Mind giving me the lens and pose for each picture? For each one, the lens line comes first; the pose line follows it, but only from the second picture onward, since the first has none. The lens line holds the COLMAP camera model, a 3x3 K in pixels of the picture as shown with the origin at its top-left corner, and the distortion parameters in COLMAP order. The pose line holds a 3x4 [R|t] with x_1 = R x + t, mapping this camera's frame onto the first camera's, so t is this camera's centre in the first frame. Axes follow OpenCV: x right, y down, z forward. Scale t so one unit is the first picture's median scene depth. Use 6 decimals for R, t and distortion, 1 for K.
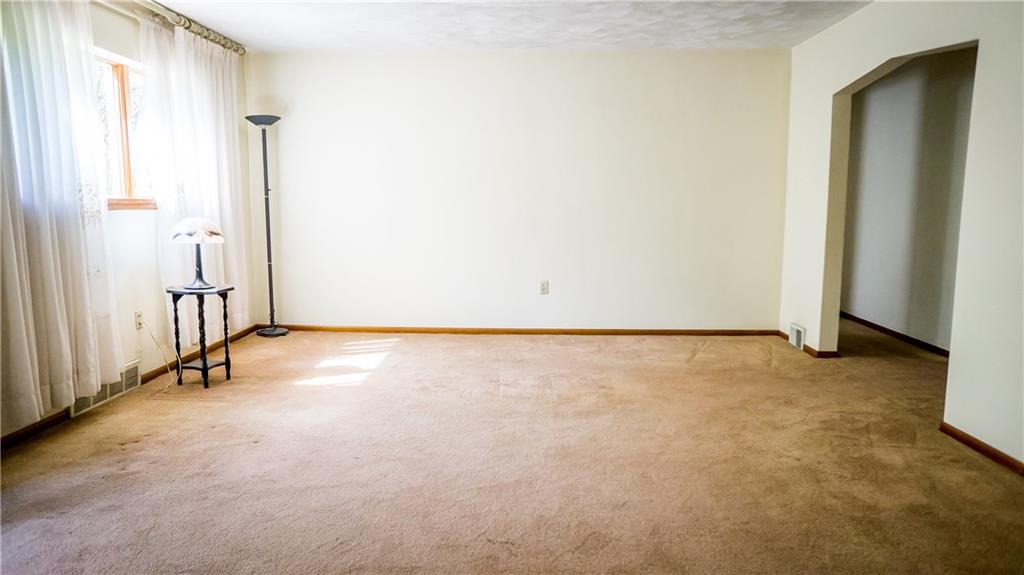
lens RADIAL K [[686.8, 0, 514.2], [0, 686.8, 290.3], [0, 0, 1]] dist [-0.043183, 0.050184]
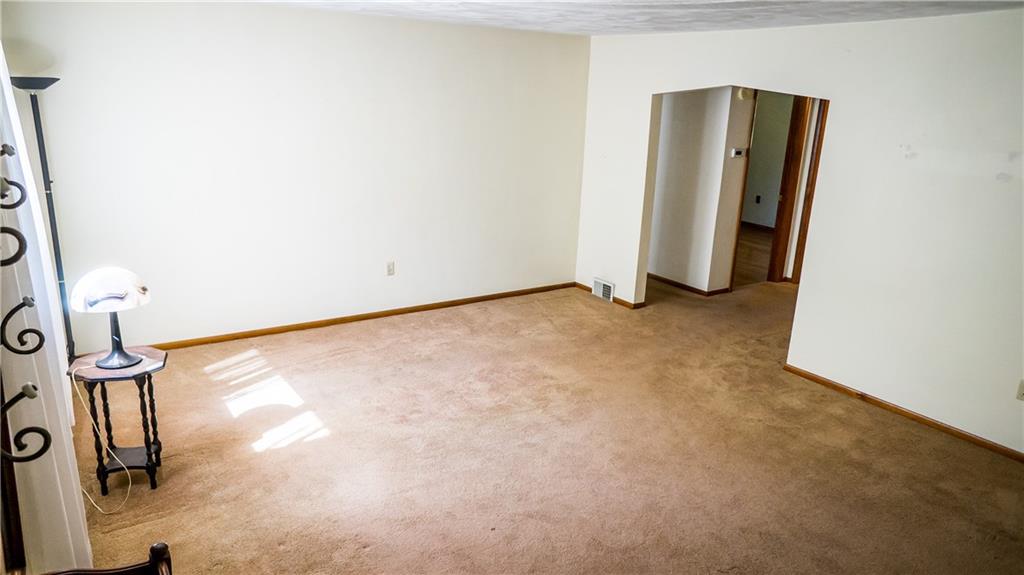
lens RADIAL K [[686.8, 0, 512.1], [0, 686.8, 290.8], [0, 0, 1]] dist [-0.043183, 0.050184]
pose [[0.802294, -0.133171, 0.581885, -0.450204], [0.035326, 0.983681, 0.176420, -0.161319], [-0.595883, -0.120985, 0.793905, 0.150139]]
